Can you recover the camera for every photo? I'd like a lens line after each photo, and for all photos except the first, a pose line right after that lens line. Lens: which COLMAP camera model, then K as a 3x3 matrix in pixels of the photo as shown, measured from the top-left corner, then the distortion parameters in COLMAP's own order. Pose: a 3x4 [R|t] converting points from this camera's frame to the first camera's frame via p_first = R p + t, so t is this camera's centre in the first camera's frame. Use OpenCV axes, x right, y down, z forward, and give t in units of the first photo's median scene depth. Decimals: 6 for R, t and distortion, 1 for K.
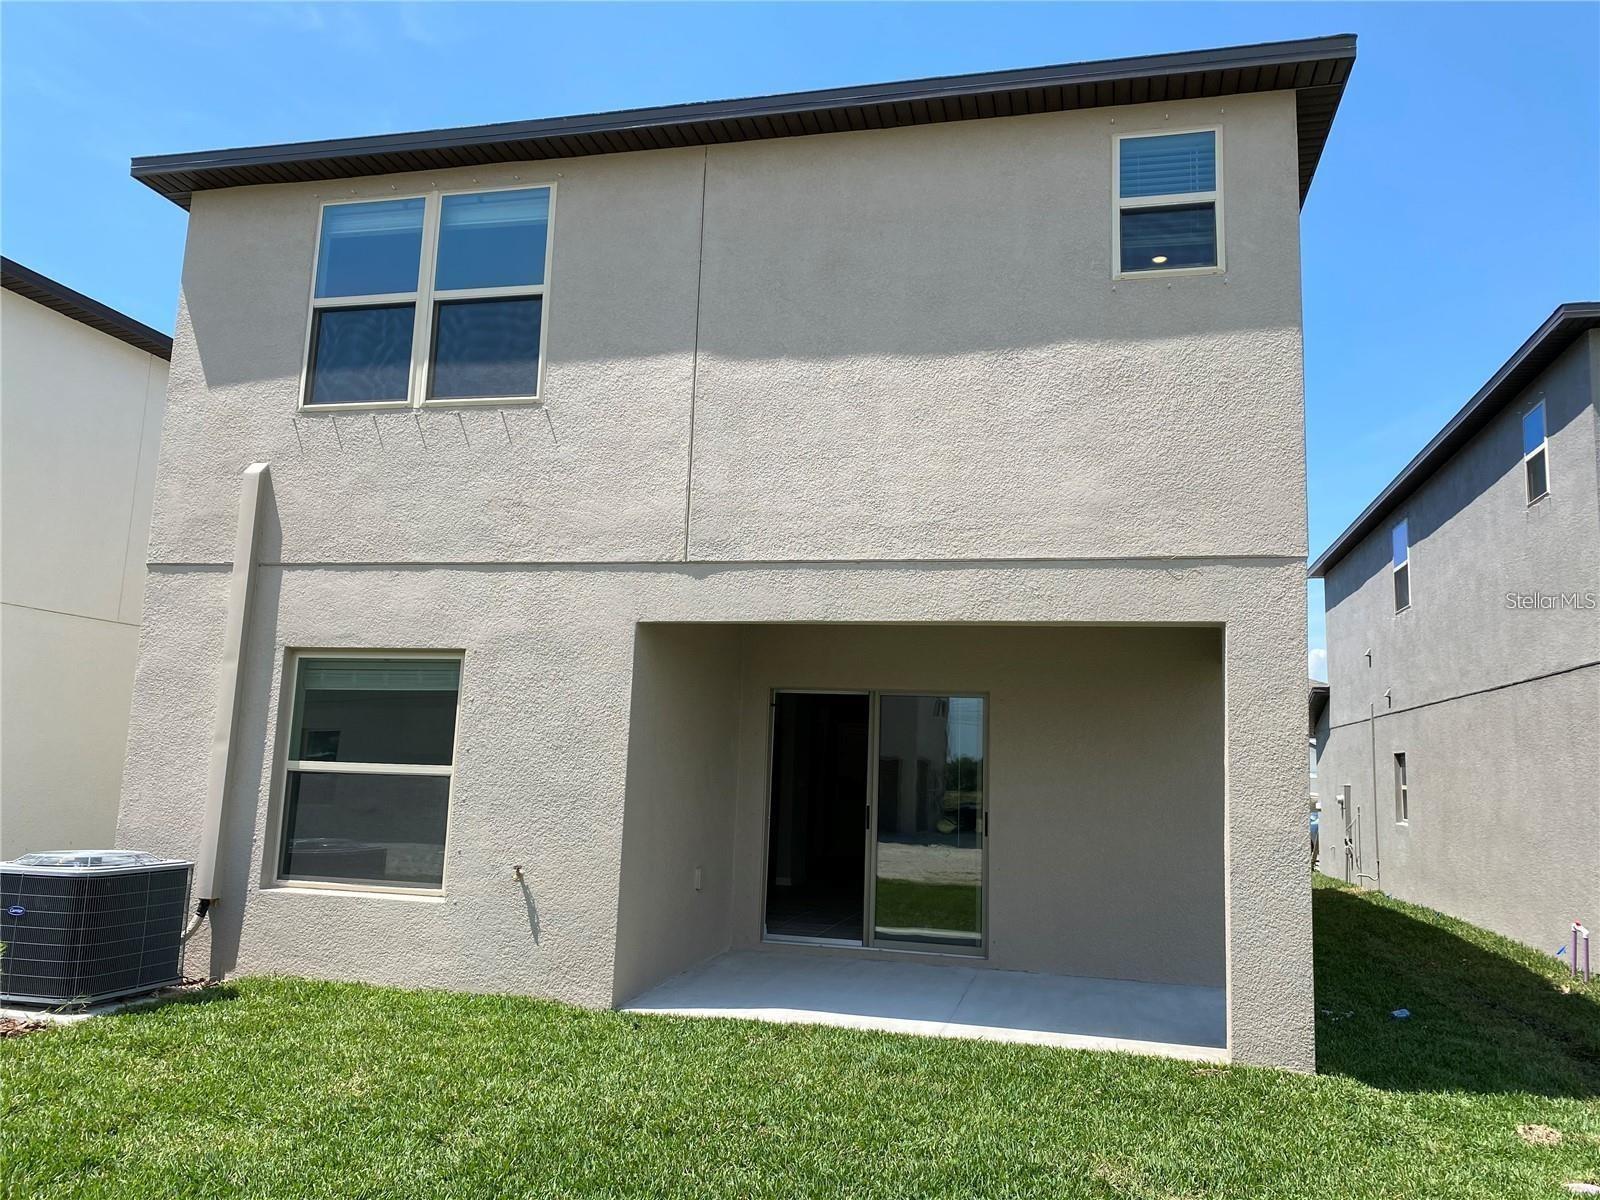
lens RADIAL K [[1212.0, 0, 792.3], [0, 1212.0, 586.7], [0, 0, 1]] dist [0.004866, -0.005893]
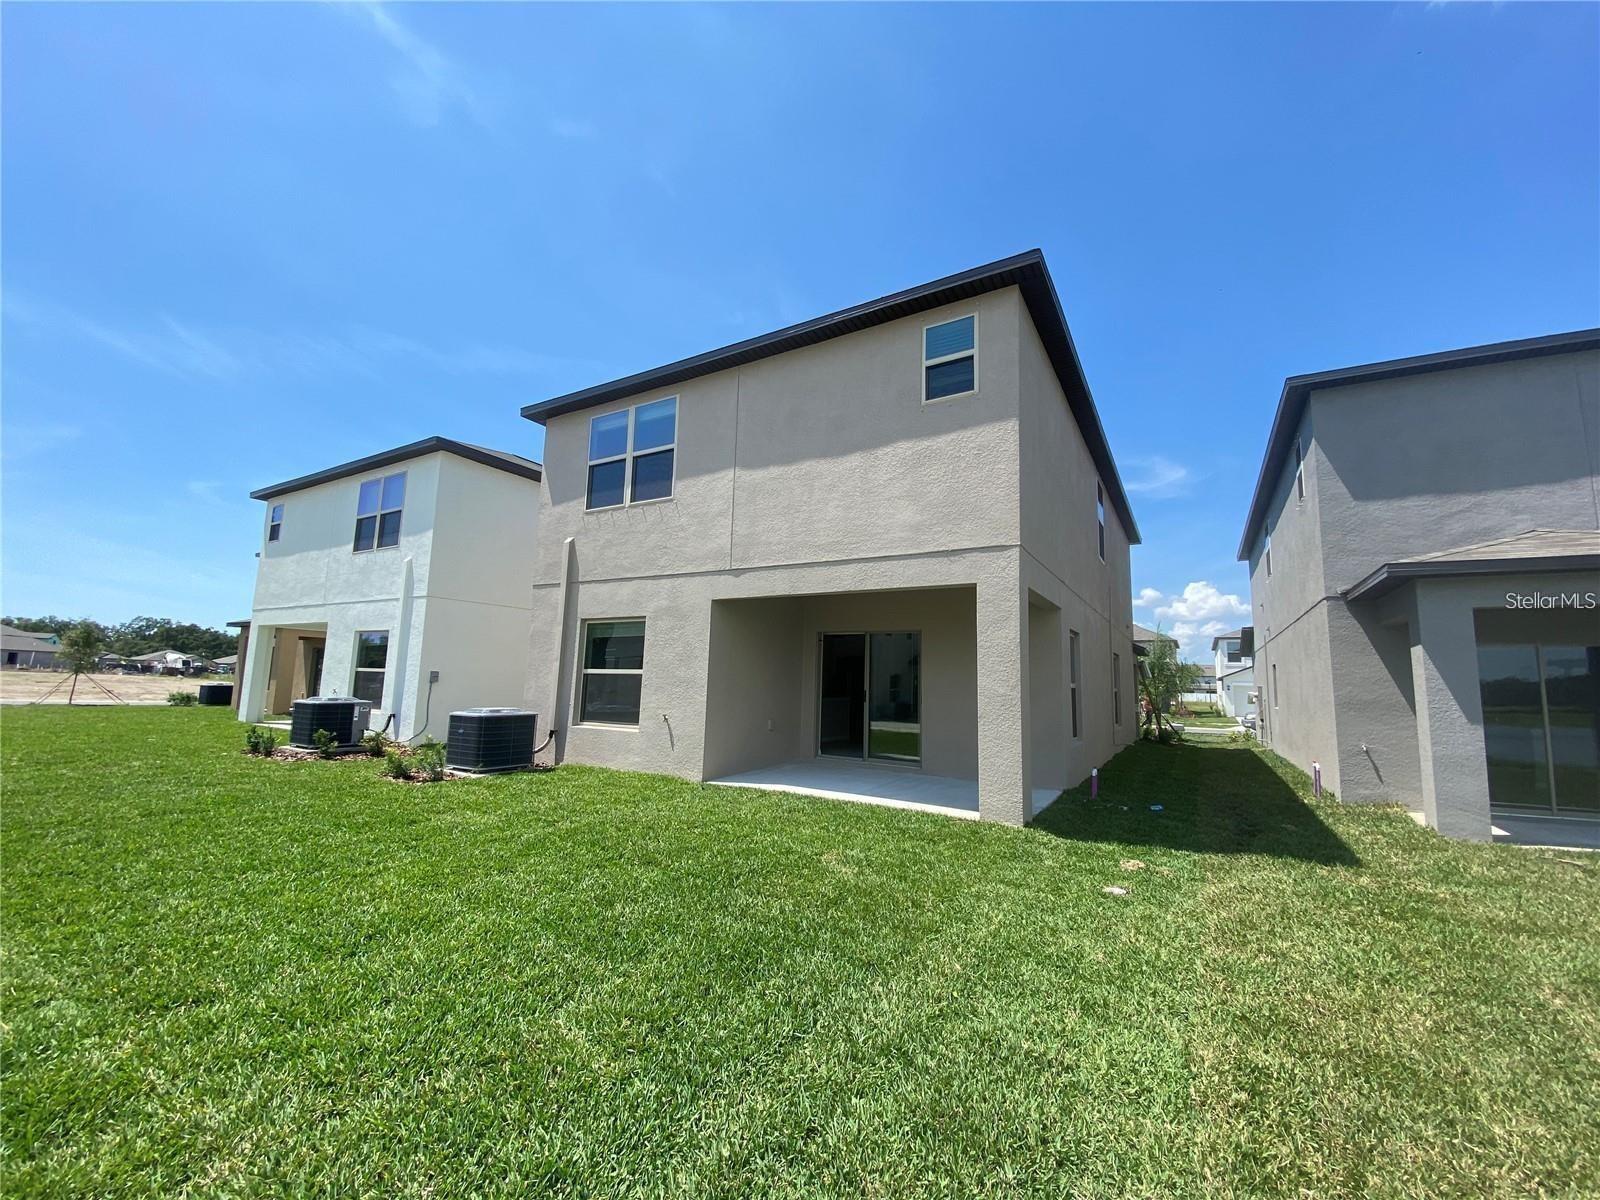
lens RADIAL K [[637.7, 0, 800.0], [0, 637.7, 600.0], [0, 0, 1]] dist [0.033916, -0.027170]
pose [[0.954350, -0.047411, -0.294902, 0.331452], [0.050981, 0.998690, 0.004423, 0.031881], [0.294306, -0.019255, 0.955517, -0.010025]]
